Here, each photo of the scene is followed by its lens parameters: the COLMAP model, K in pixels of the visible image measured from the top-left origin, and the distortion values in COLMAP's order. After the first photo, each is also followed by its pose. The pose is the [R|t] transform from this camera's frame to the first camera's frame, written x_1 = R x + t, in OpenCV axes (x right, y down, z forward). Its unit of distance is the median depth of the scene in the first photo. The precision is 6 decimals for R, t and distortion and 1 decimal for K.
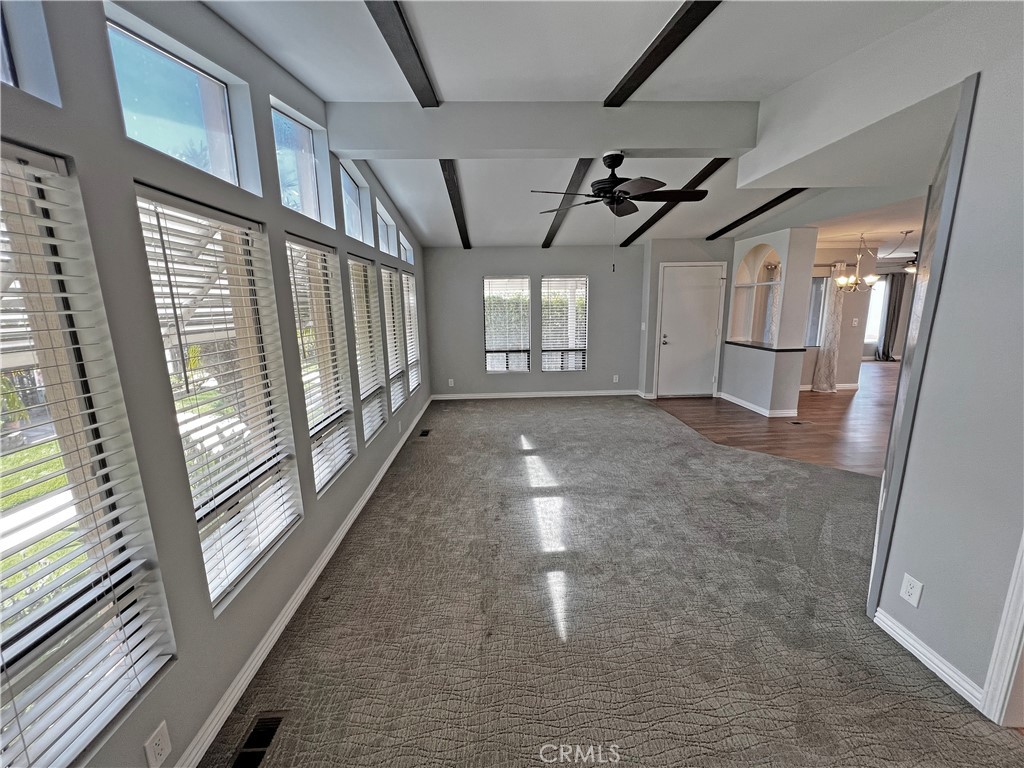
lens RADIAL K [[409.0, 0, 507.4], [0, 409.0, 381.8], [0, 0, 1]] dist [-0.000462, 0.000299]
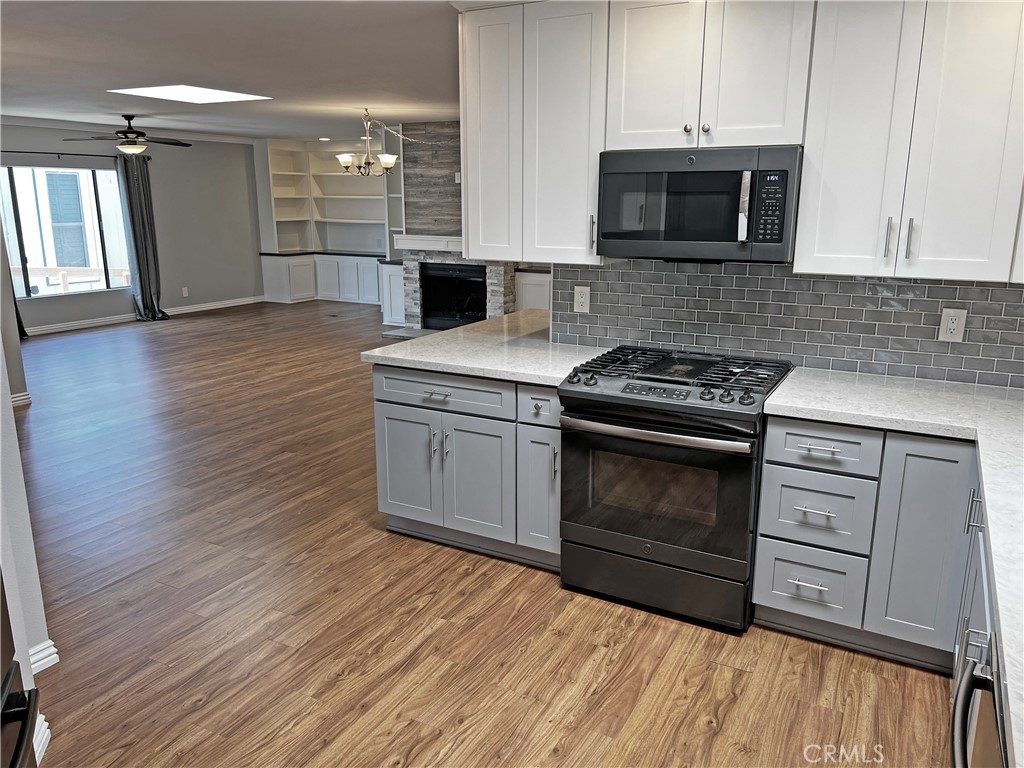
lens RADIAL K [[765.4, 0, 519.1], [0, 765.4, 386.4], [0, 0, 1]] dist [0.074172, -0.083341]
pose [[0.500943, -0.185186, 0.845436, 0.435442], [0.153568, 0.980359, 0.123747, -0.026395], [-0.851747, 0.067842, 0.519543, 0.087556]]
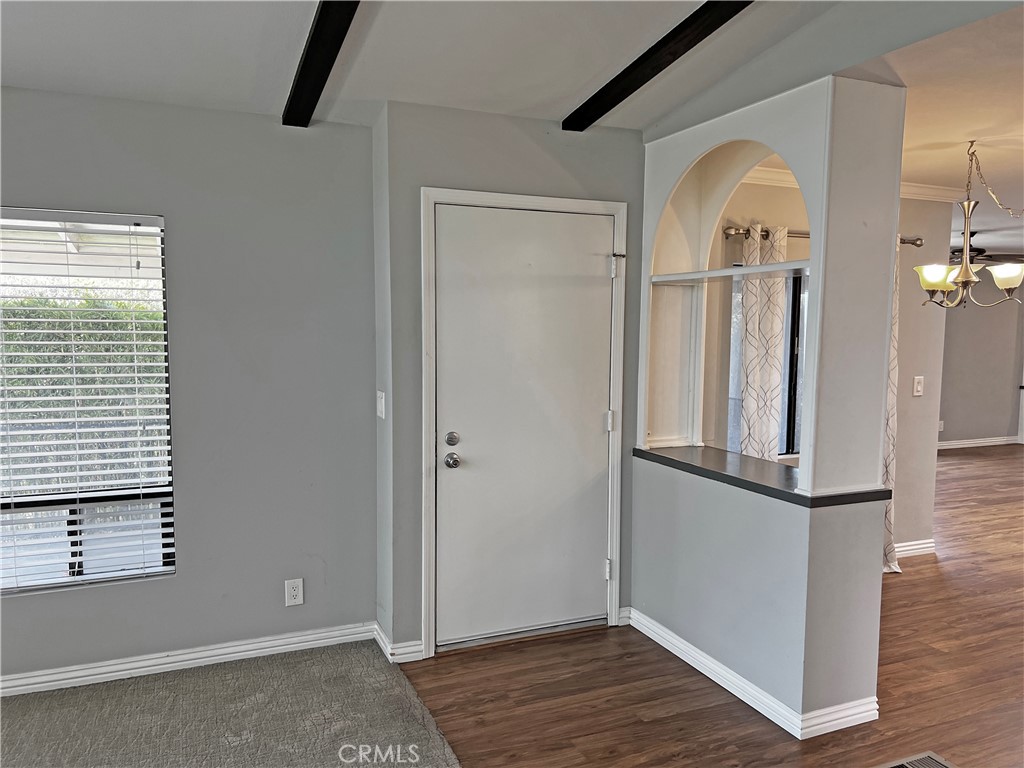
lens RADIAL K [[765.4, 0, 512.4], [0, 765.4, 394.4], [0, 0, 1]] dist [0.074172, -0.083341]
pose [[0.930352, -0.008894, 0.366561, 0.224891], [0.045723, 0.994717, -0.091914, -0.091000], [-0.363807, 0.102273, 0.925843, 0.472965]]
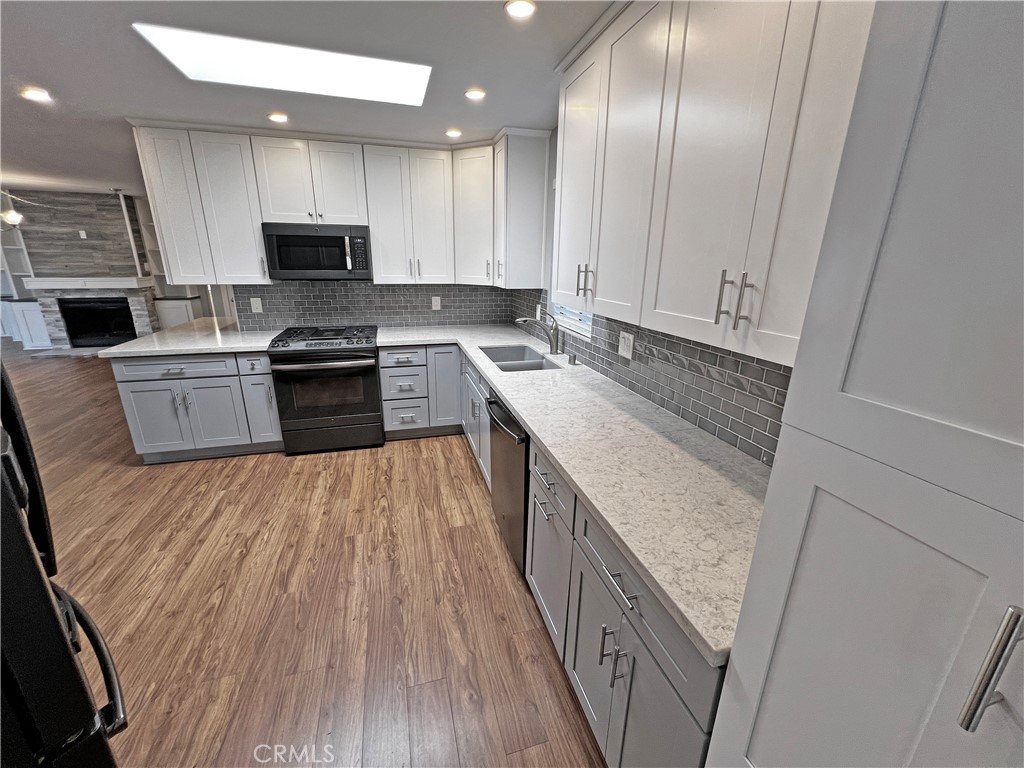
lens RADIAL K [[409.0, 0, 507.9], [0, 409.0, 381.3], [0, 0, 1]] dist [-0.000462, 0.000299]
pose [[-0.239118, -0.264337, 0.934317, 0.333895], [0.179646, 0.933575, 0.310104, -0.026390], [-0.954227, 0.241998, -0.175748, 0.138118]]
